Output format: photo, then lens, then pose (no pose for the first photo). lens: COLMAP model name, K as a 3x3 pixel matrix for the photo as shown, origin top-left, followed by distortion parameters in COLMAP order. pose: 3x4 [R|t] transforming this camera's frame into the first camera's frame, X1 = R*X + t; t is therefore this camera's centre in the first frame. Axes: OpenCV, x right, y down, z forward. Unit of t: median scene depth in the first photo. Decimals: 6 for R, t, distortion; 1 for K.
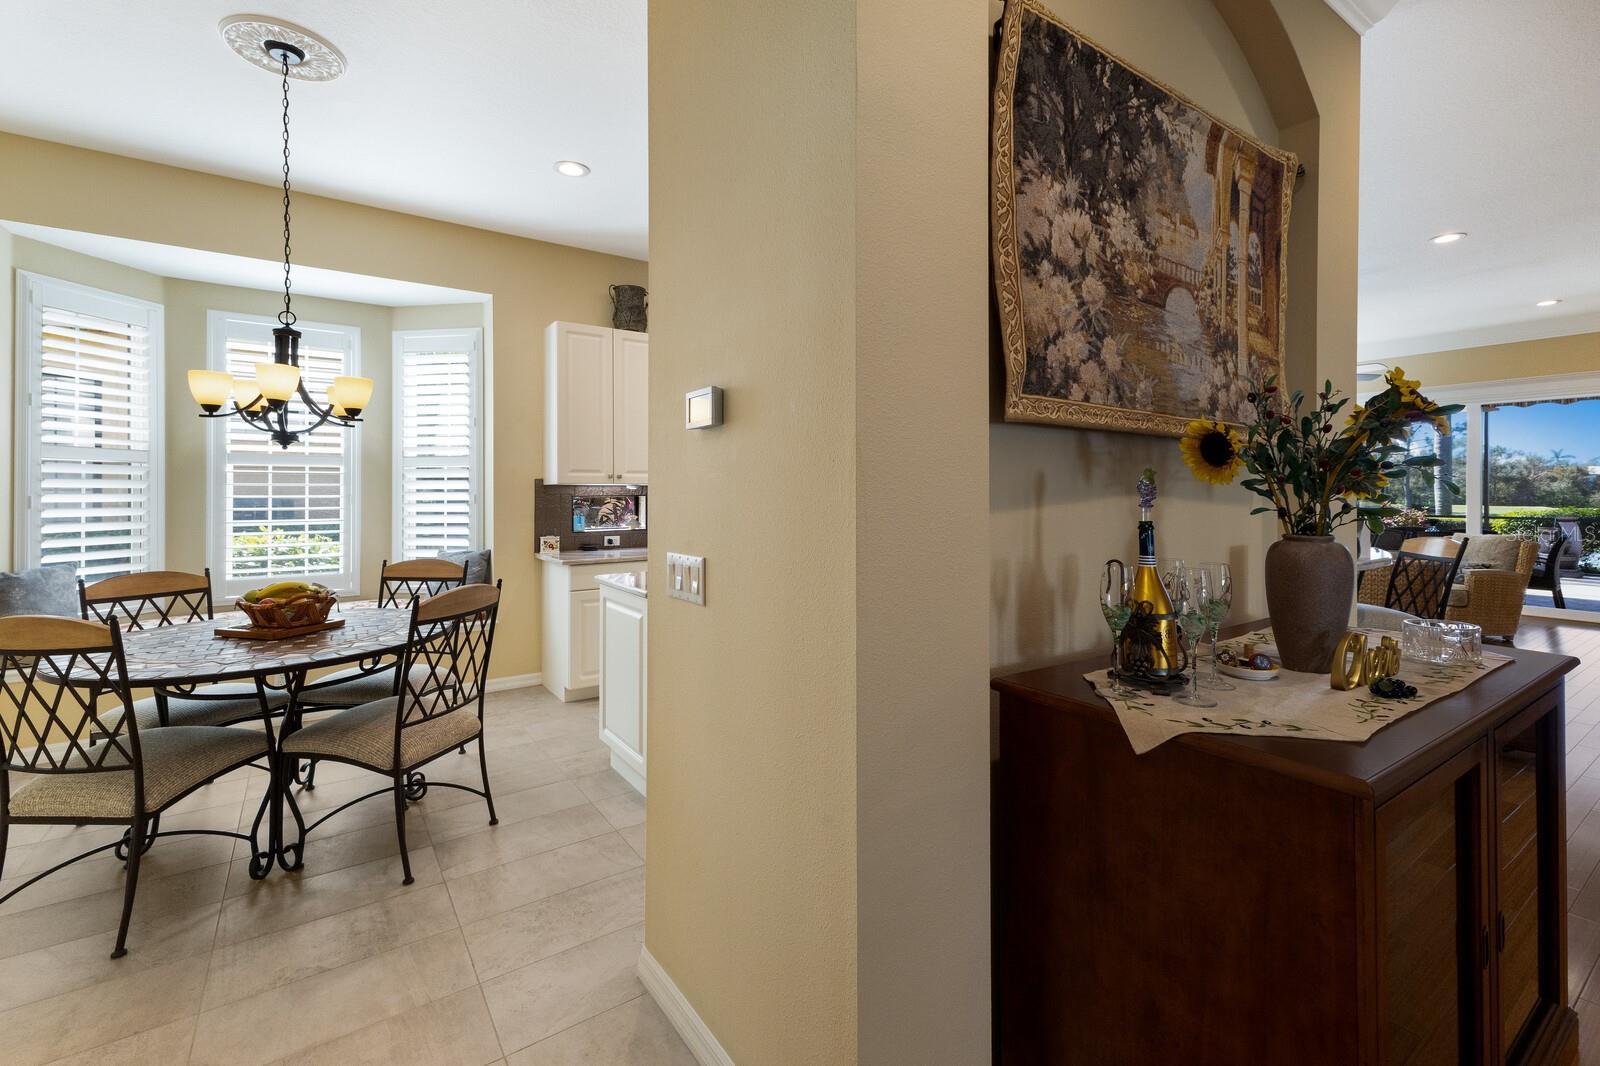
lens RADIAL K [[694.4, 0, 795.0], [0, 694.4, 488.5], [0, 0, 1]] dist [0.016452, 0.000023]
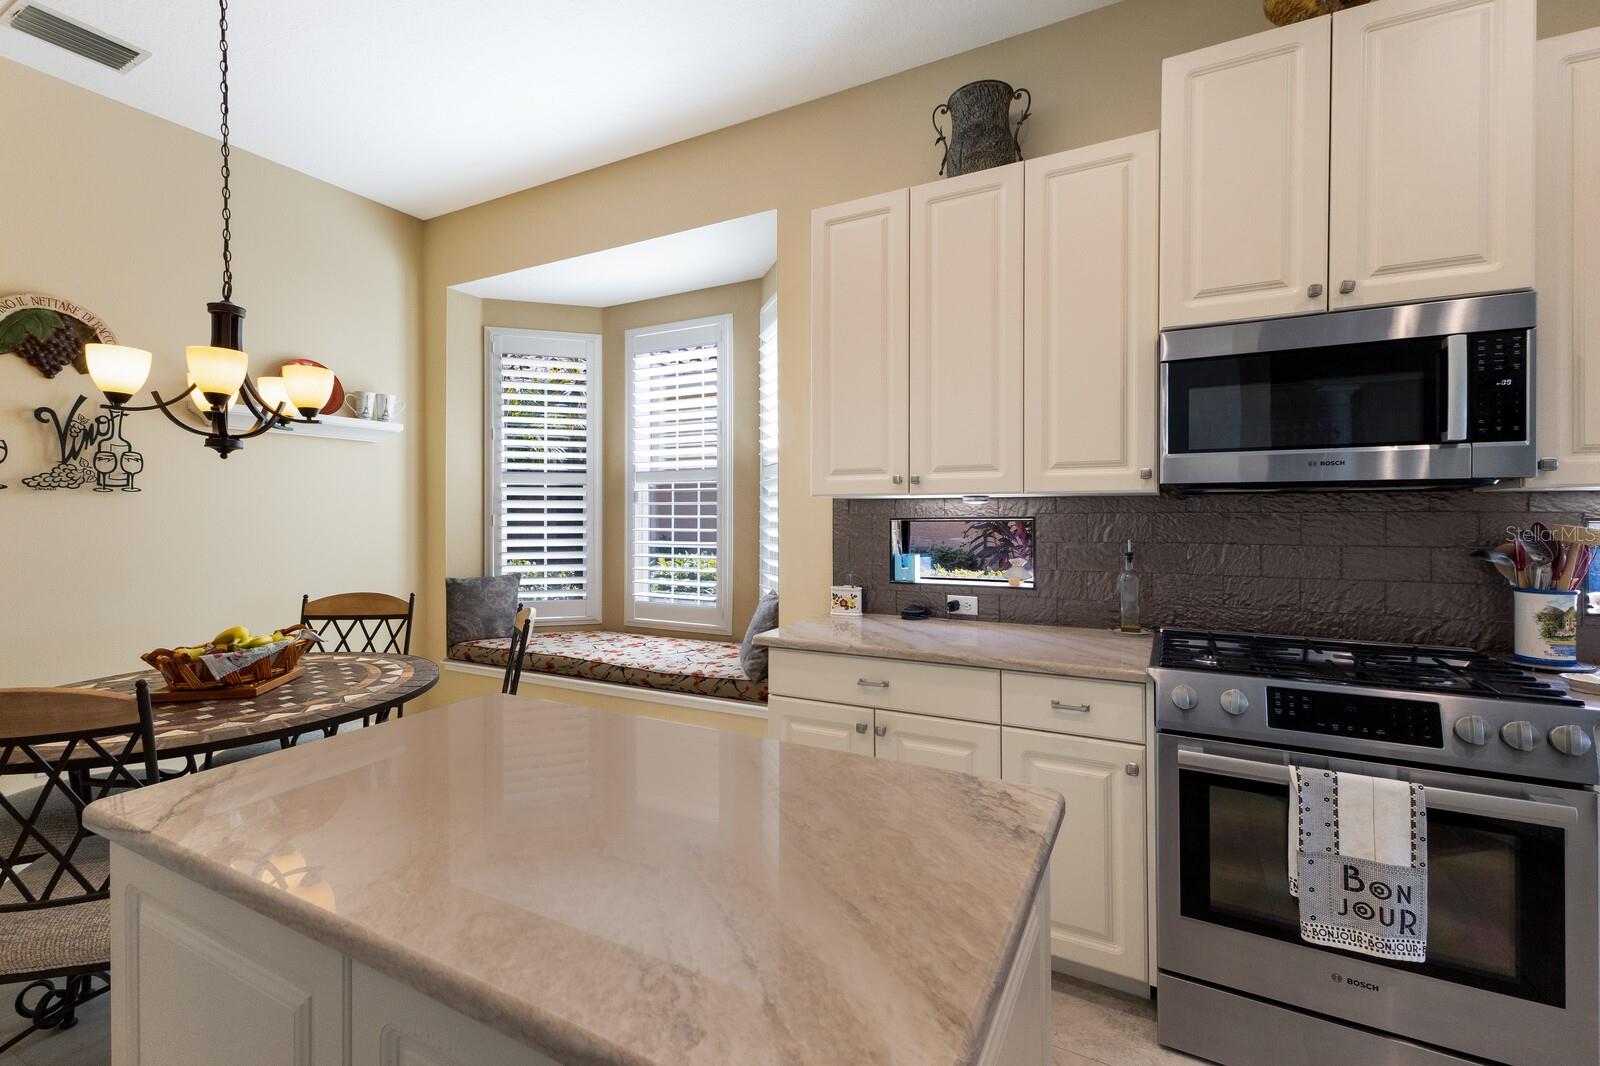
lens RADIAL K [[703.0, 0, 794.1], [0, 703.0, 512.9], [0, 0, 1]] dist [0.010618, 0.000049]
pose [[0.455583, -0.000147, -0.890193, 0.268911], [0.007187, 0.999968, 0.003513, 0.007337], [0.890164, -0.007999, 0.455569, 1.189211]]
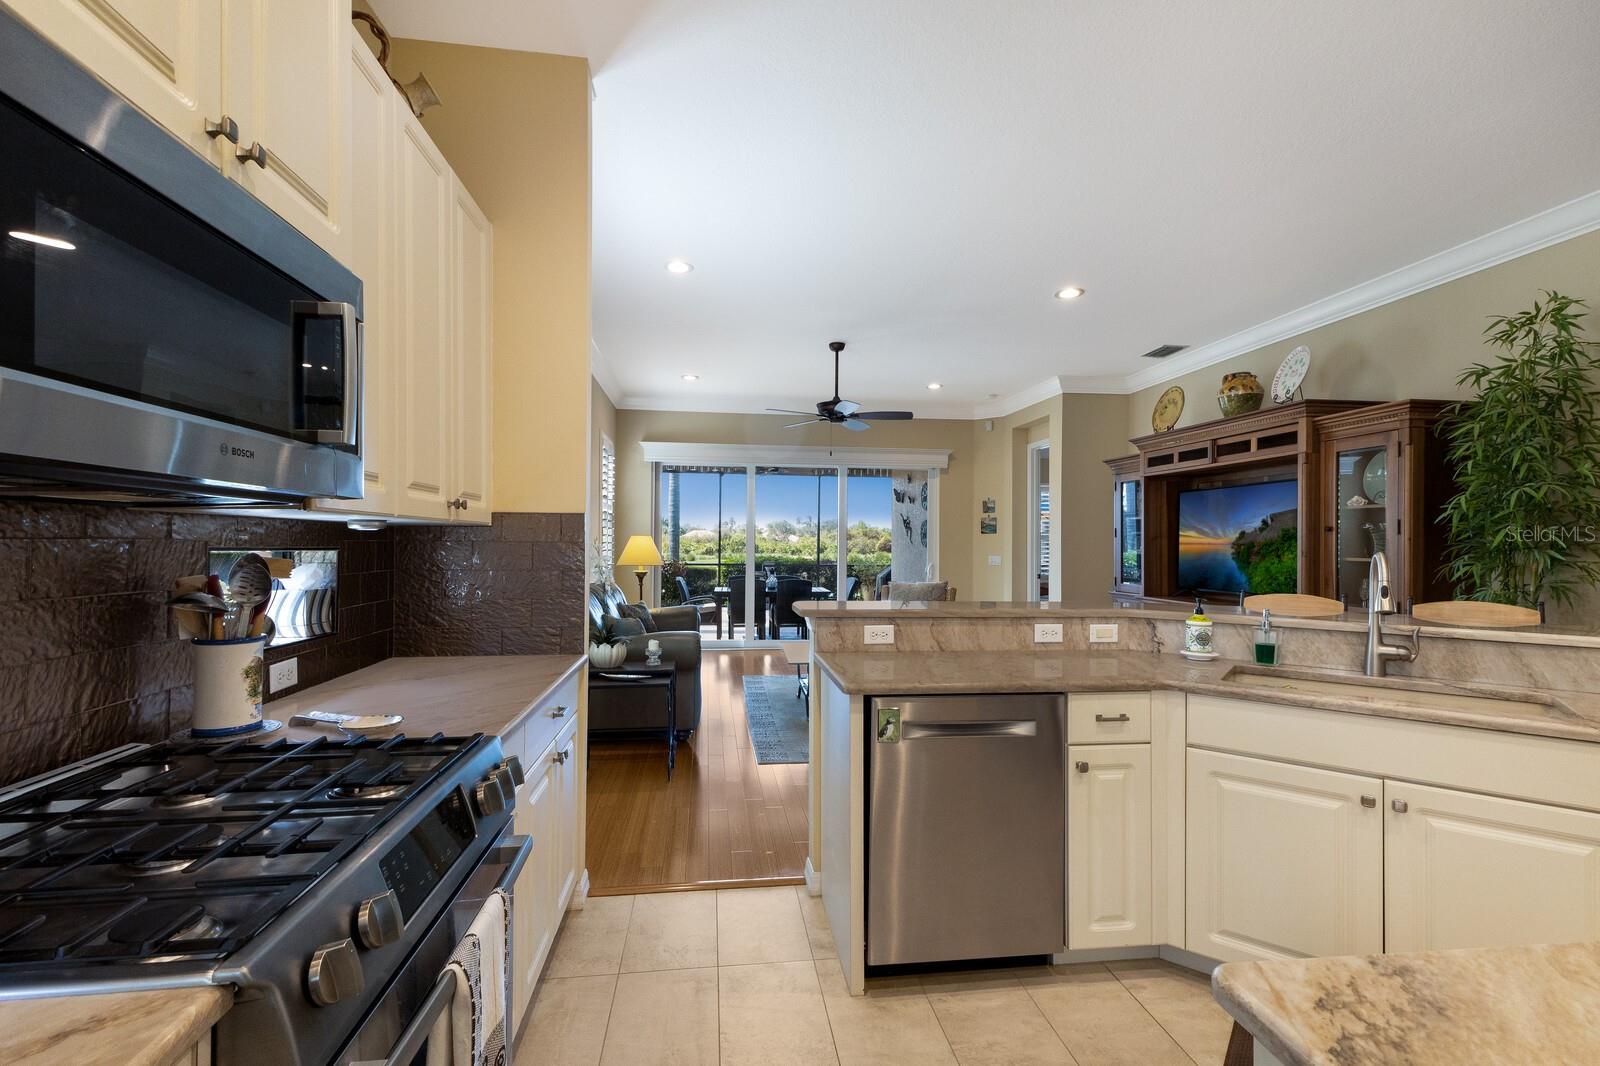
lens RADIAL K [[726.8, 0, 800.0], [0, 726.8, 533.0], [0, 0, 1]] dist [0.001661, -0.000173]
pose [[0.459891, 0.017162, 0.887810, -0.283796], [-0.010362, 0.999849, -0.013960, 0.011431], [-0.887915, -0.002779, 0.459999, 1.491056]]
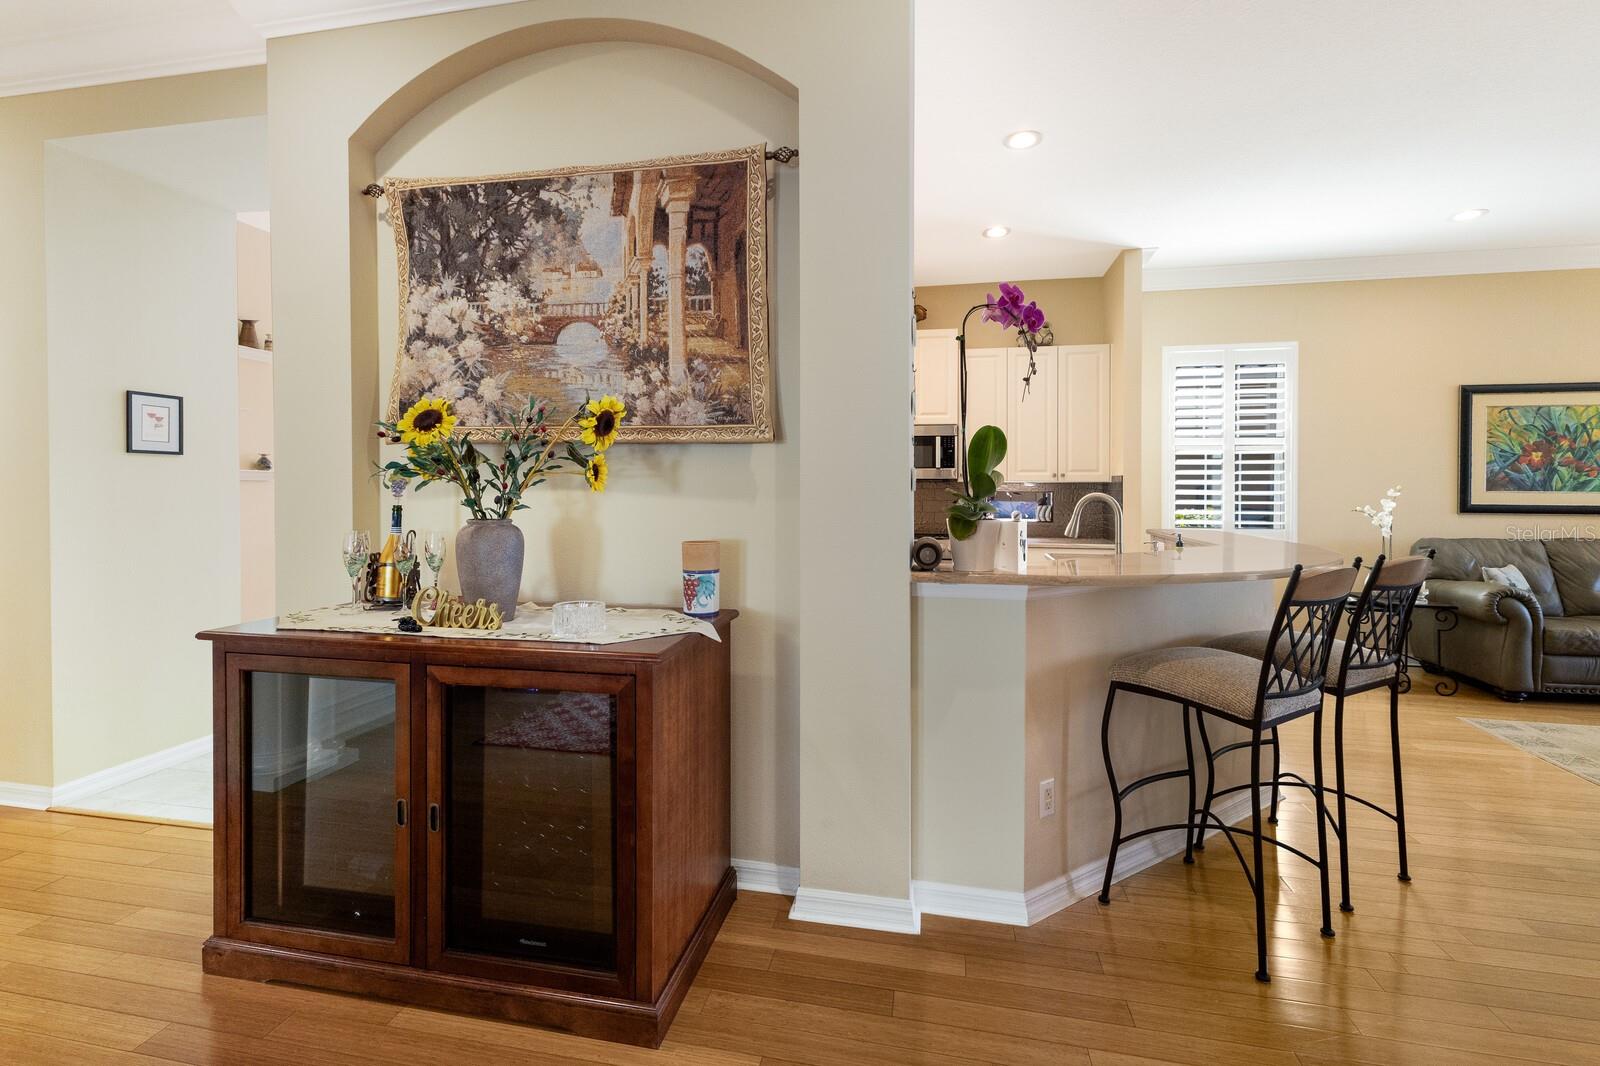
lens RADIAL K [[706.9, 0, 800.8], [0, 706.9, 493.9], [0, 0, 1]] dist [0.009087, -0.000256]
pose [[0.691229, 0.010245, -0.722563, 1.178004], [-0.001191, 0.999914, 0.013038, -0.000357], [0.722634, -0.008151, 0.691182, 0.282354]]
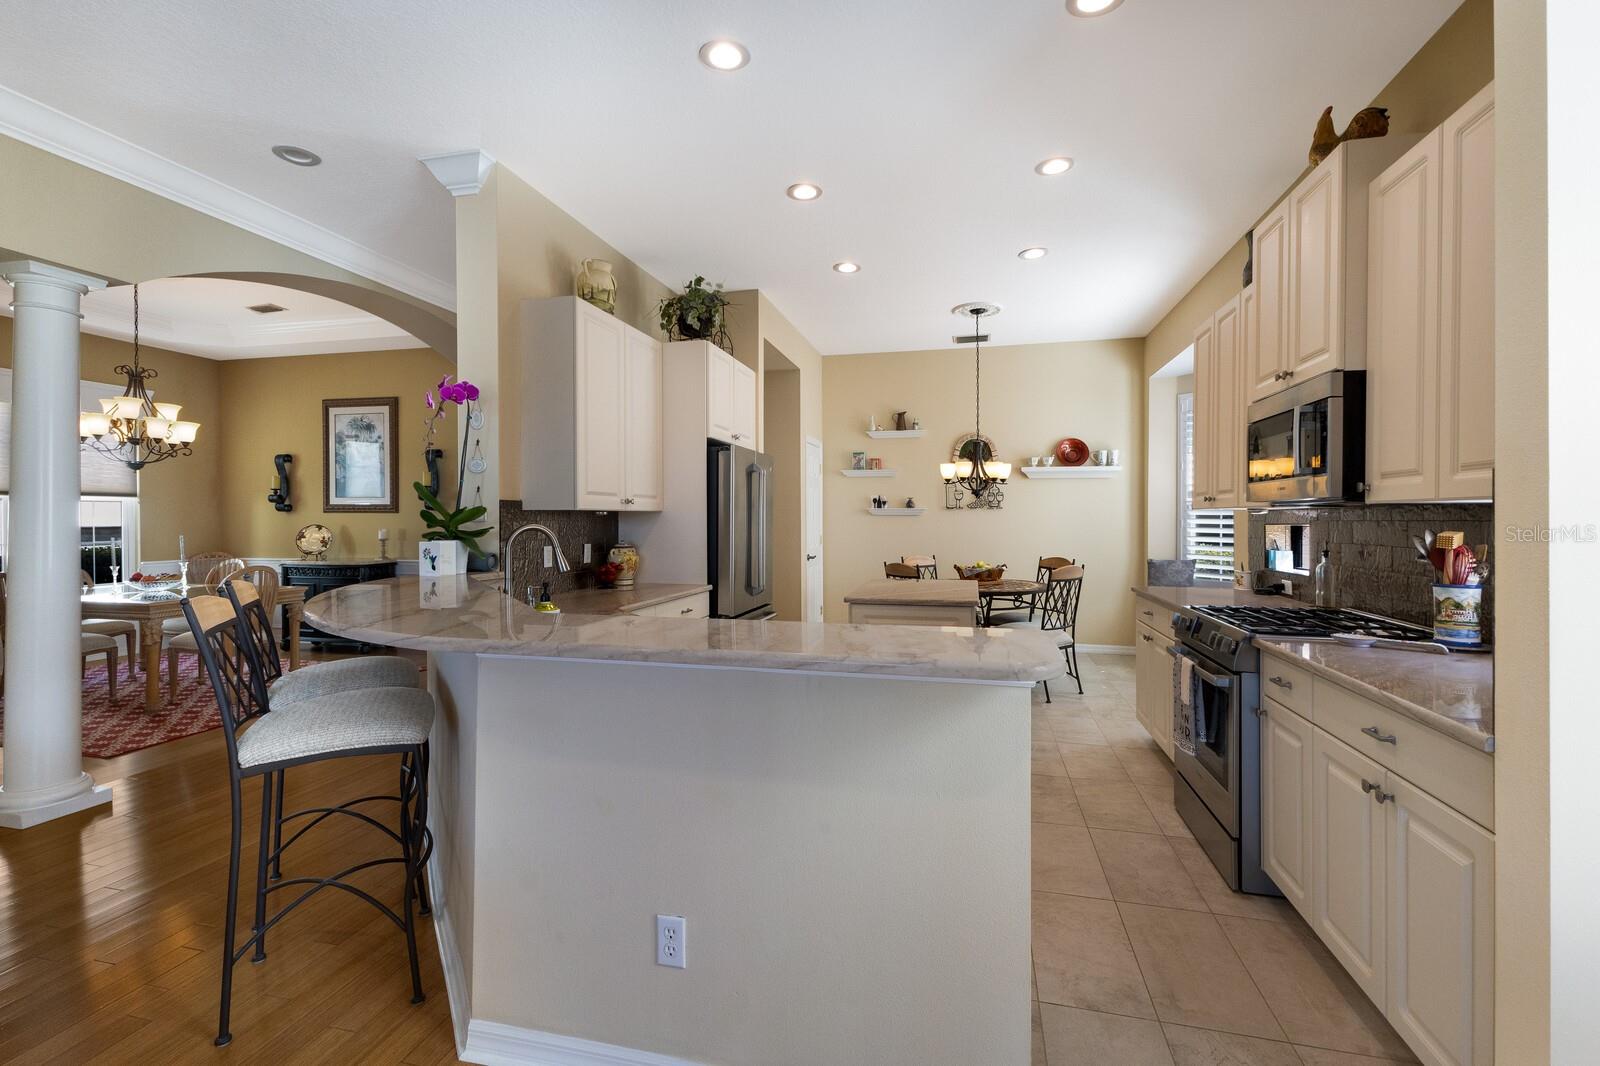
lens RADIAL K [[706.9, 0, 797.3], [0, 706.9, 518.4], [0, 0, 1]] dist [0.006120, -0.000136]
pose [[-0.749514, 0.001260, -0.661987, 1.090601], [0.003735, 0.999990, -0.002325, 0.009089], [0.661978, -0.004216, -0.749512, 2.217173]]
